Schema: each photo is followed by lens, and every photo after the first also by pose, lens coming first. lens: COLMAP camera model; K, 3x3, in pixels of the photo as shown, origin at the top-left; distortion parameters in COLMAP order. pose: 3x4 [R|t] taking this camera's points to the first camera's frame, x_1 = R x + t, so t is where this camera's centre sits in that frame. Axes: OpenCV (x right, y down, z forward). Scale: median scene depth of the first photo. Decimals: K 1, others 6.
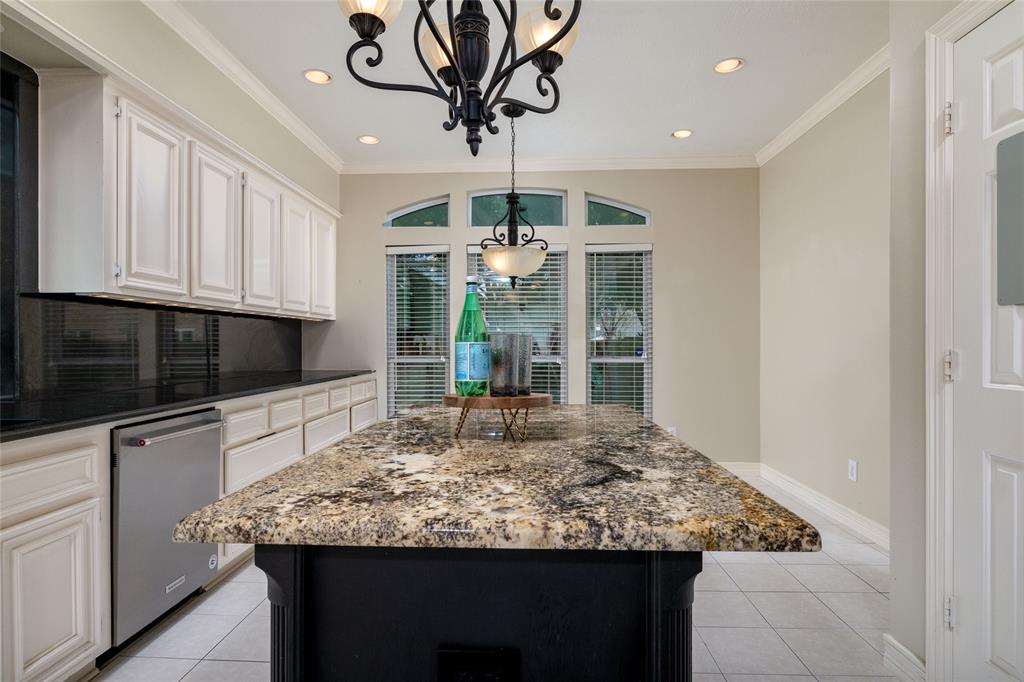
lens RADIAL K [[540.9, 0, 512.0], [0, 540.9, 341.0], [0, 0, 1]] dist [0.001388, -0.001163]
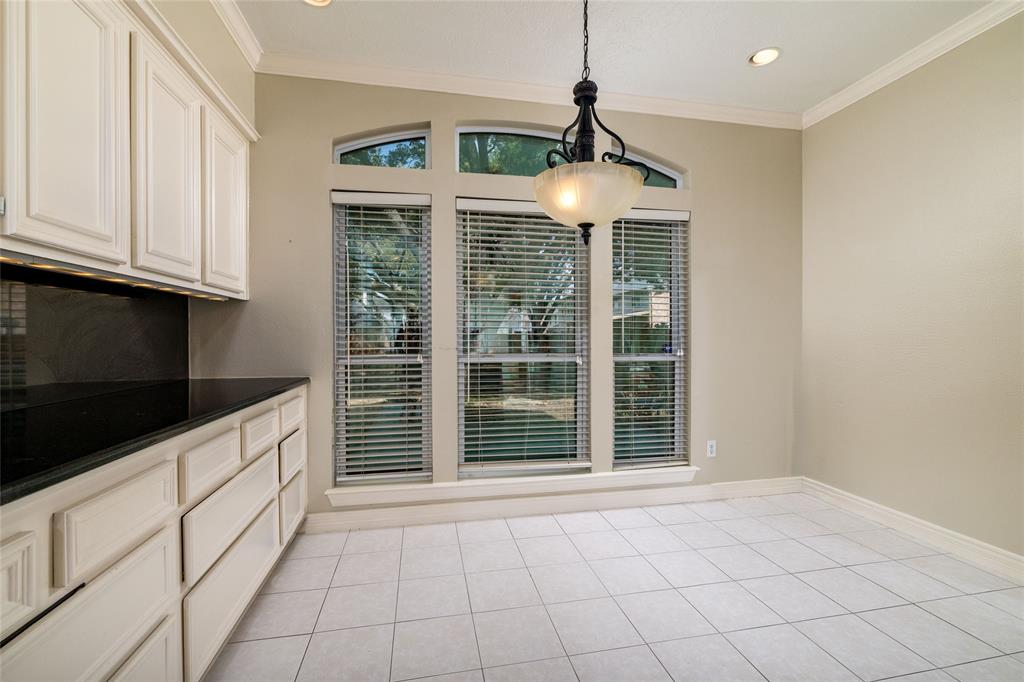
lens RADIAL K [[439.4, 0, 507.6], [0, 439.4, 337.4], [0, 0, 1]] dist [-0.001223, -0.000070]
pose [[0.971201, 0.001084, 0.238258, -0.175032], [-0.002561, 0.999979, 0.005894, 0.002343], [-0.238247, -0.006334, 0.971184, 0.487301]]
